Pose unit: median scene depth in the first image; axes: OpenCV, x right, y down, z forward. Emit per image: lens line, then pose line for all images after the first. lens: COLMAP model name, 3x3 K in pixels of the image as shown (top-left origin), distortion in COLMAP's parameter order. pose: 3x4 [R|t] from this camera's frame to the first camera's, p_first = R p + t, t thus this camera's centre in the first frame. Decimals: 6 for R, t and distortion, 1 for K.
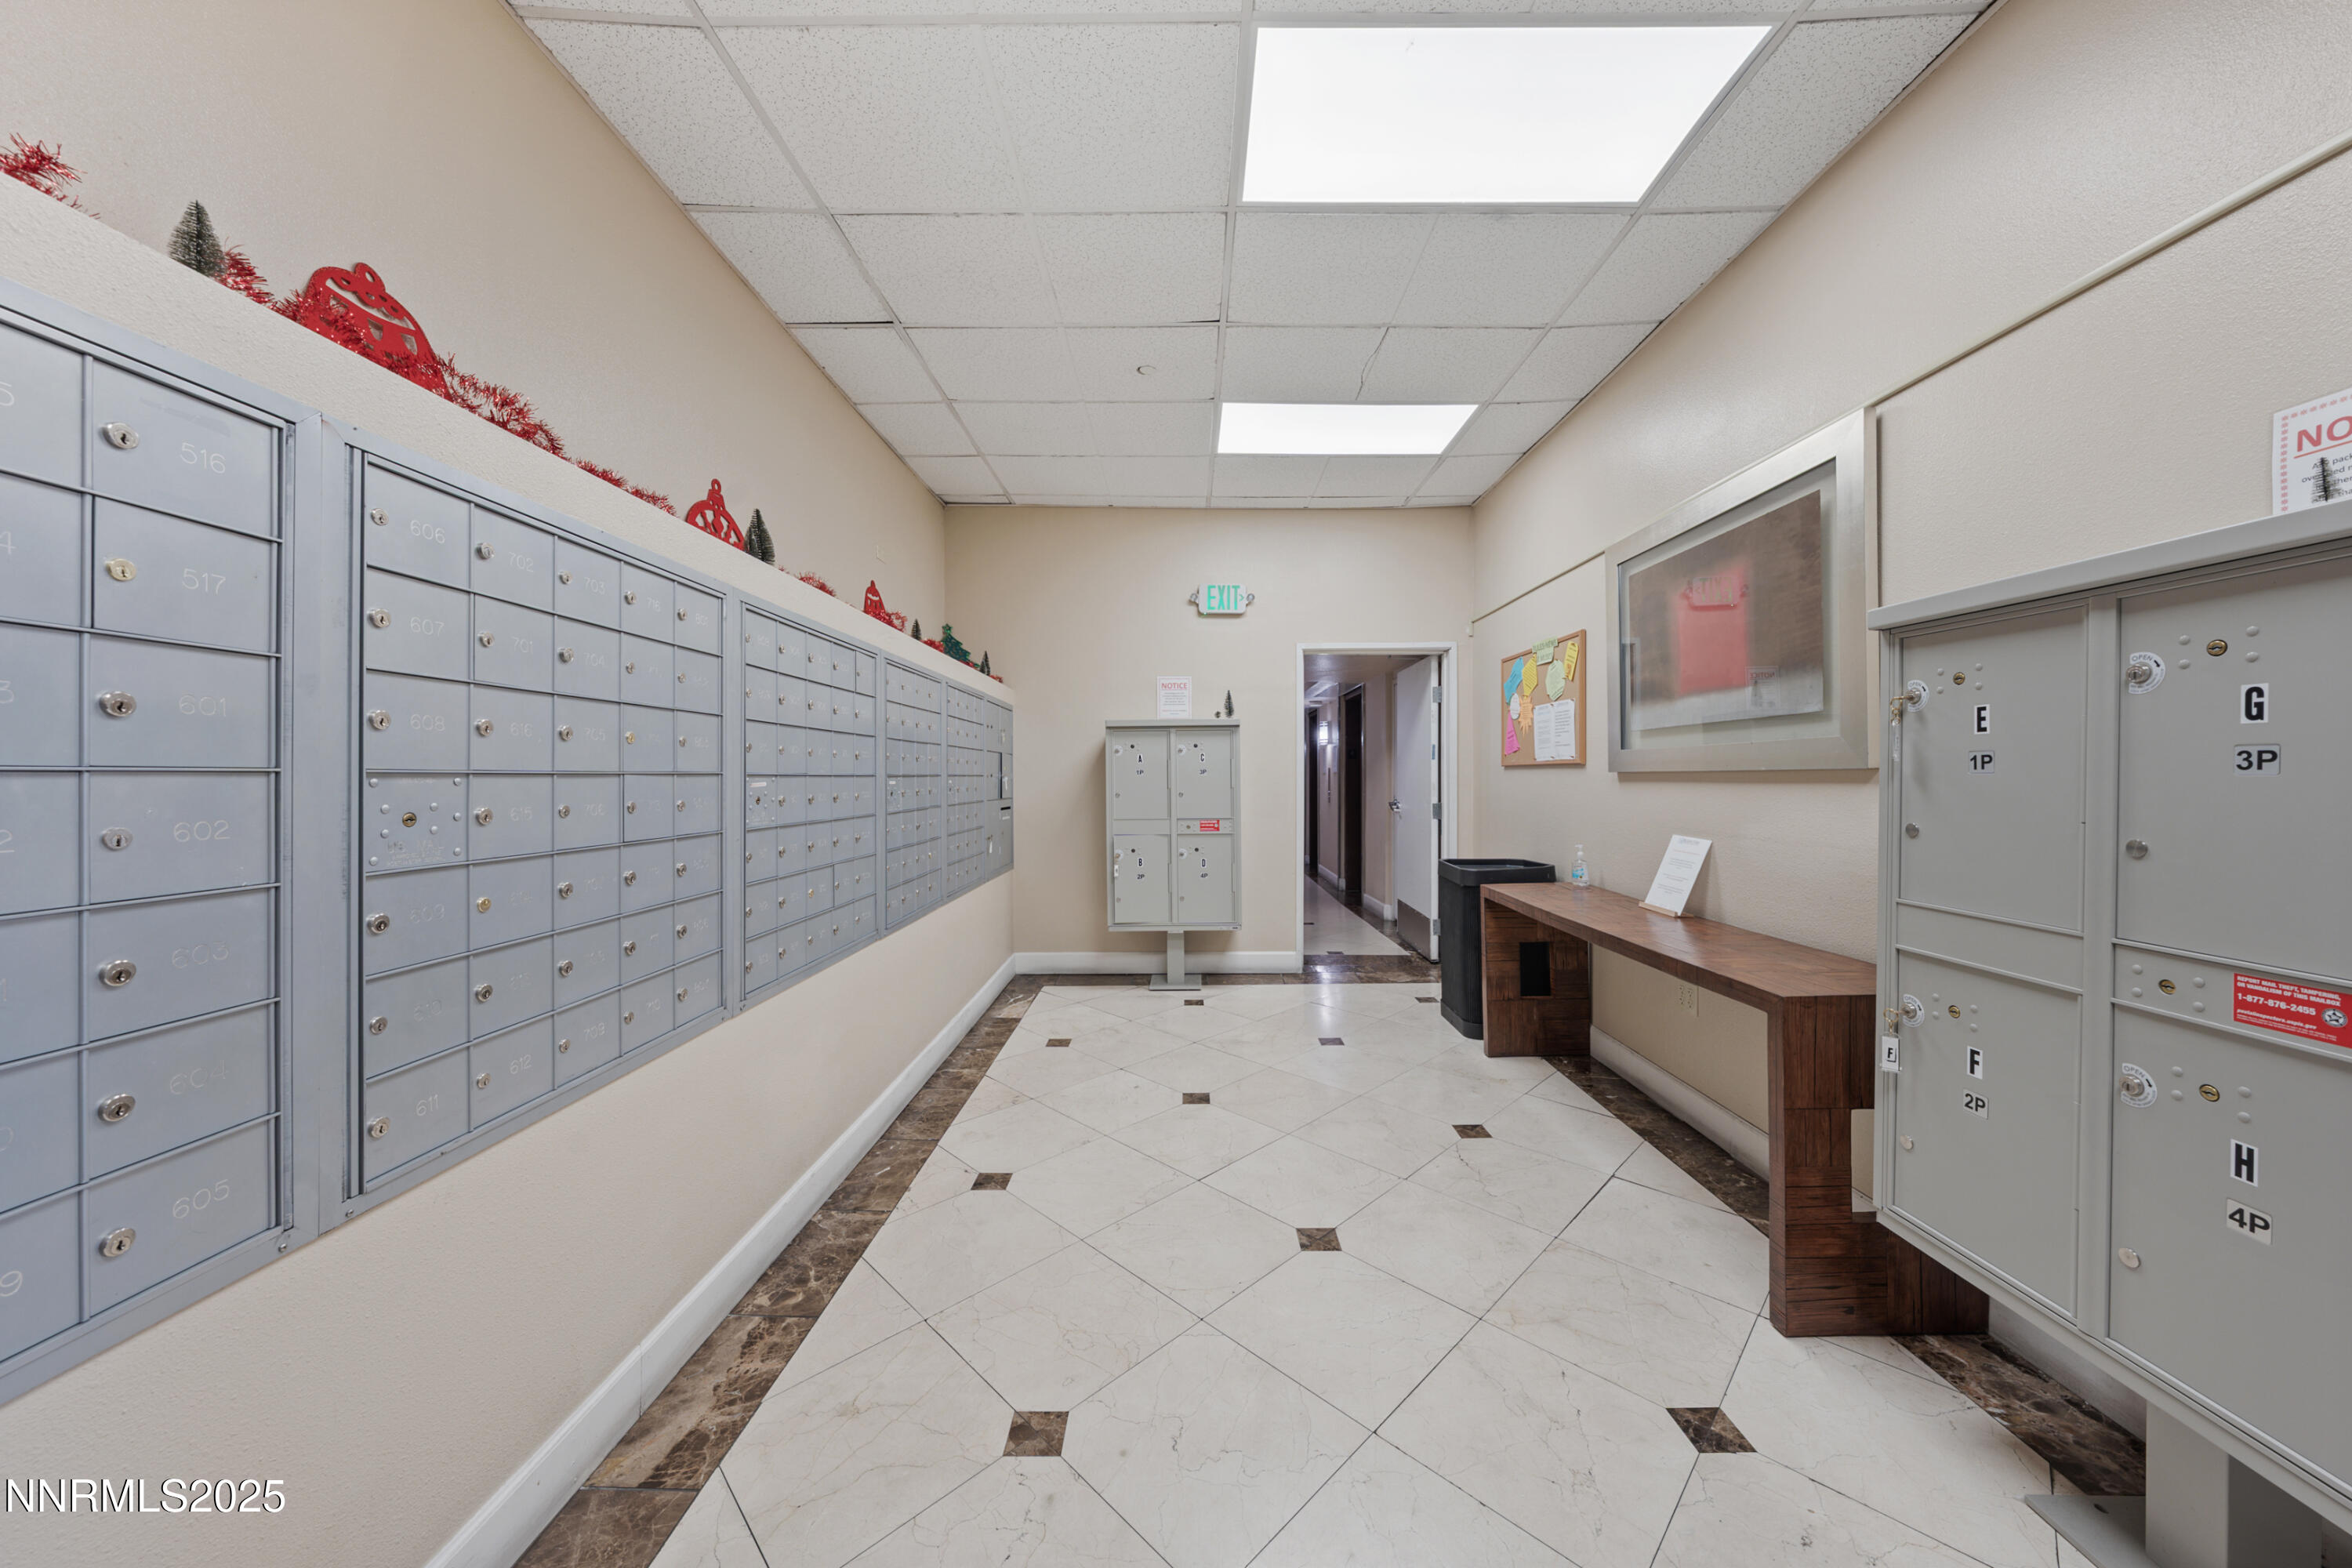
lens RADIAL K [[804.0, 0, 1177.8], [0, 804.0, 781.8], [0, 0, 1]] dist [-0.001772, -0.000300]
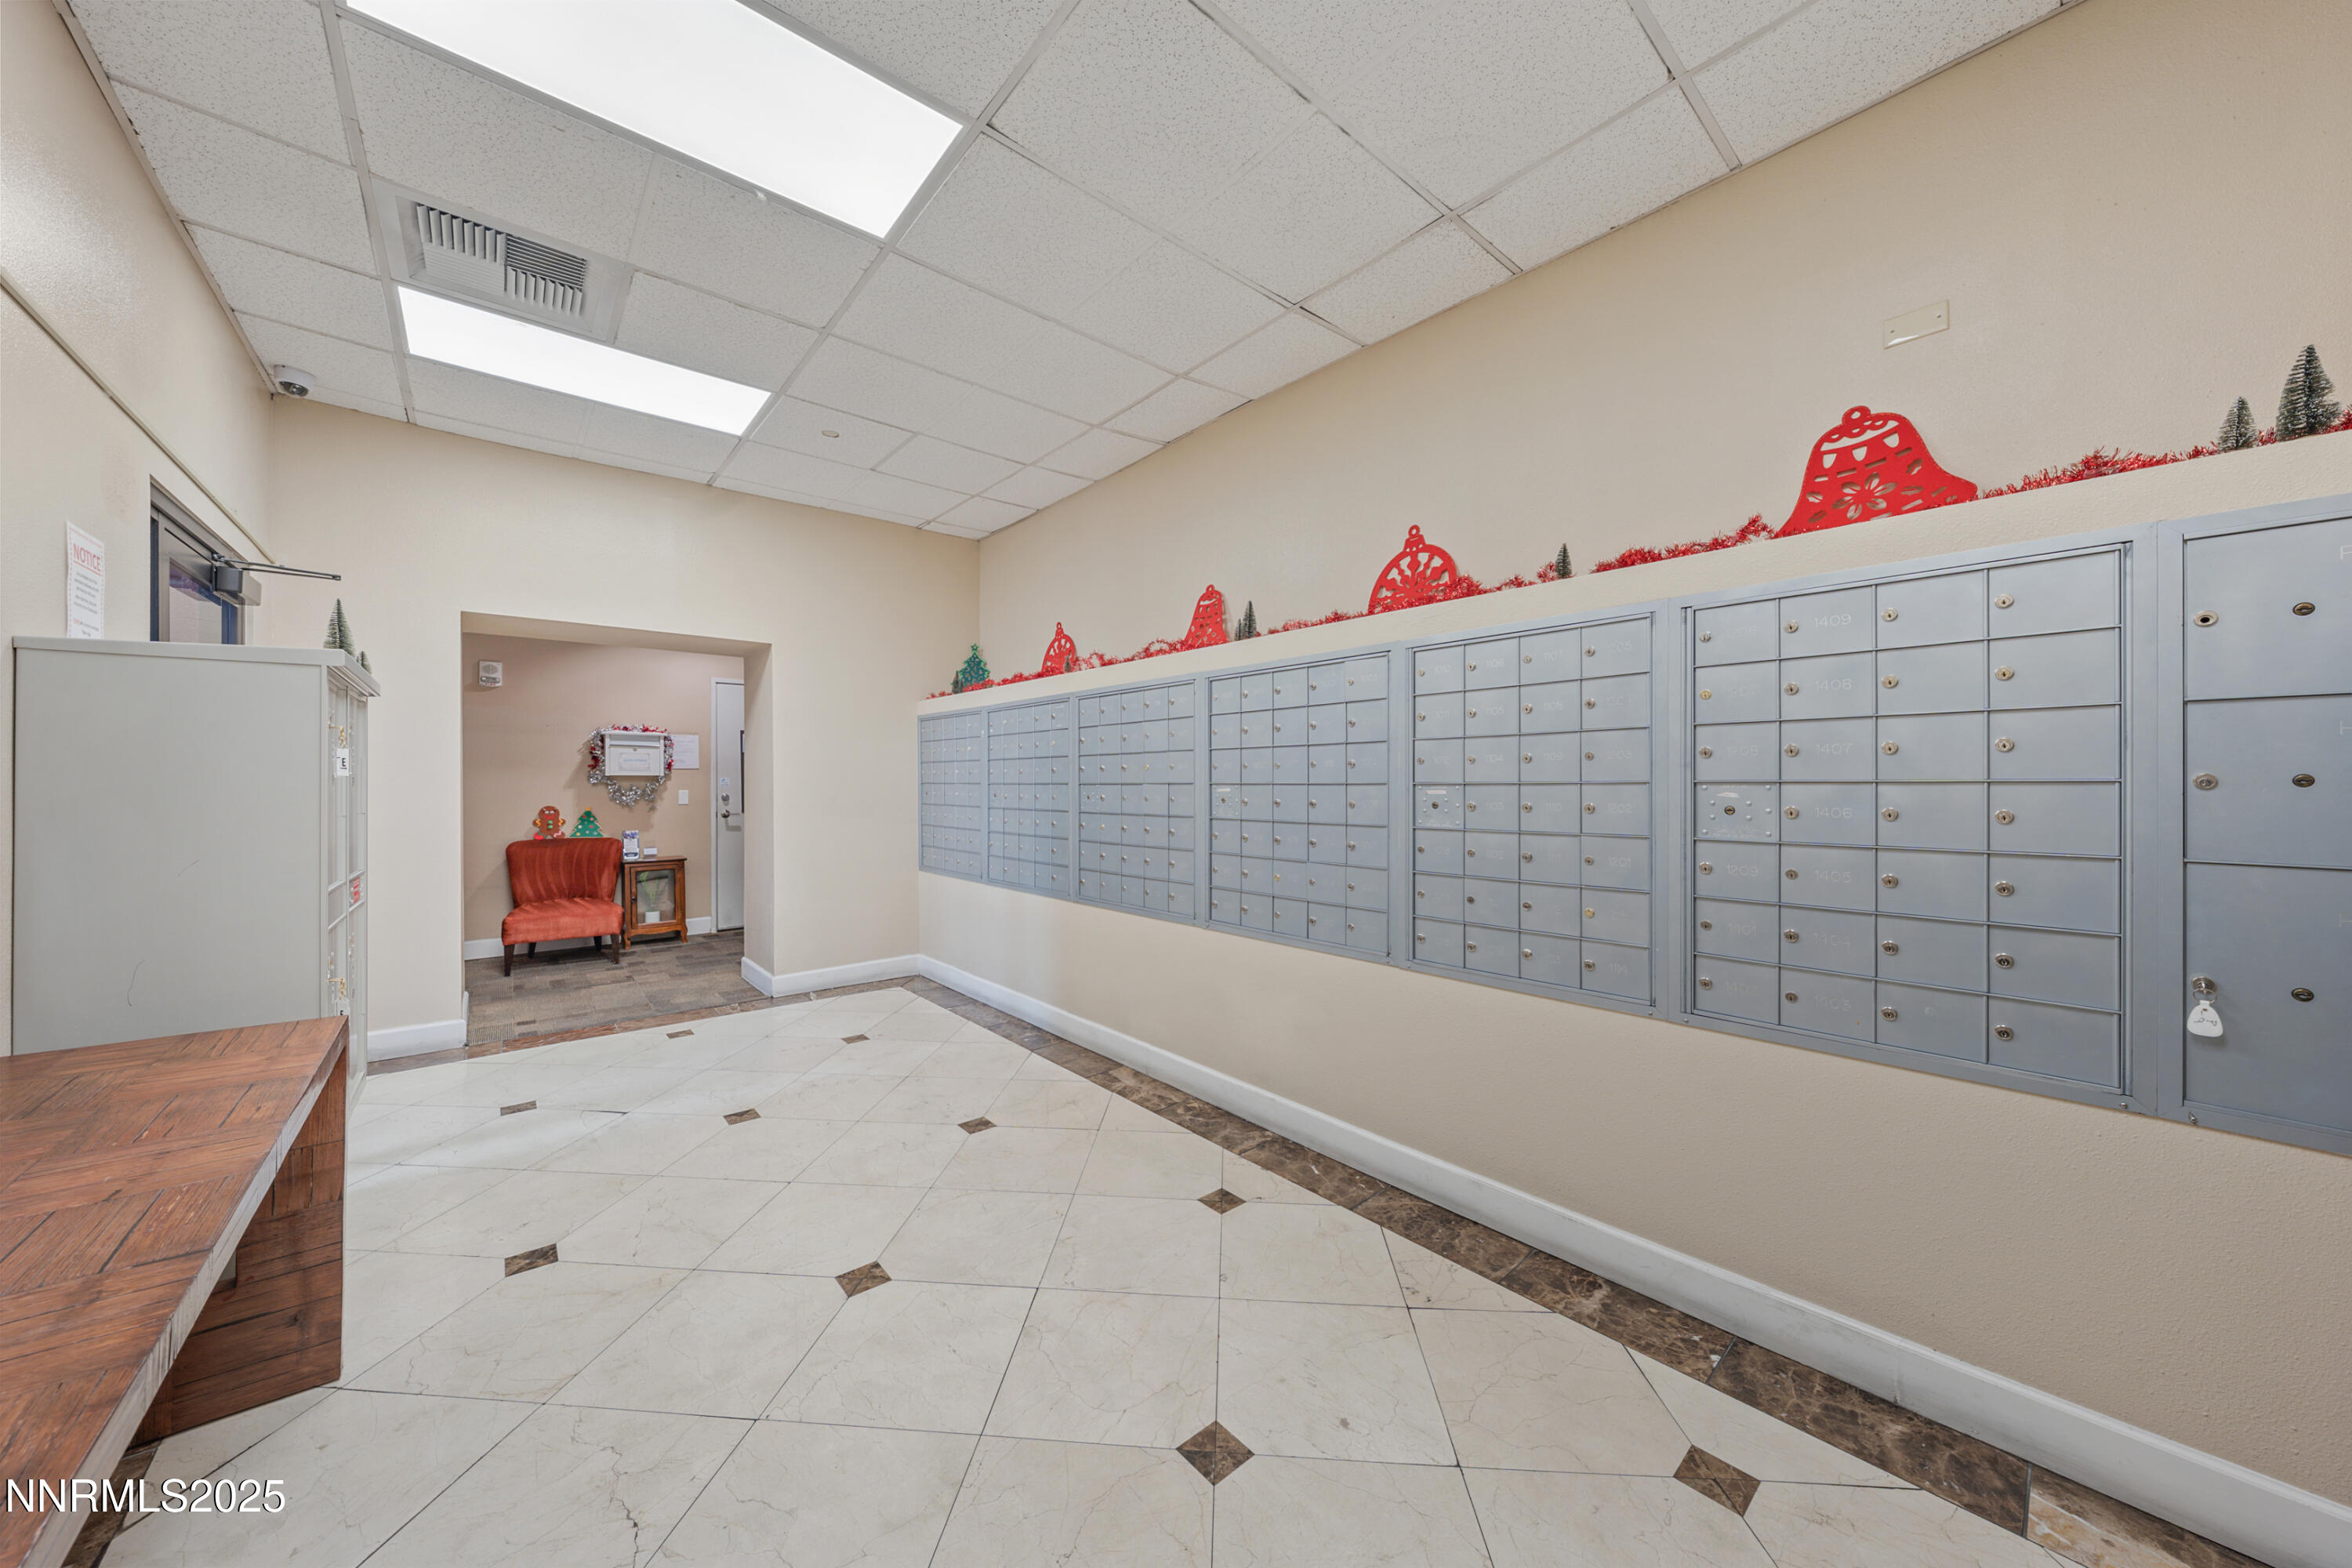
lens RADIAL K [[804.0, 0, 1175.9], [0, 804.0, 778.5], [0, 0, 1]] dist [-0.001772, -0.000300]
pose [[-0.752693, -0.000835, -0.658371, 0.484604], [-0.000835, 1.000000, -0.000313, -0.015099], [0.658371, 0.000314, -0.752693, 1.817895]]
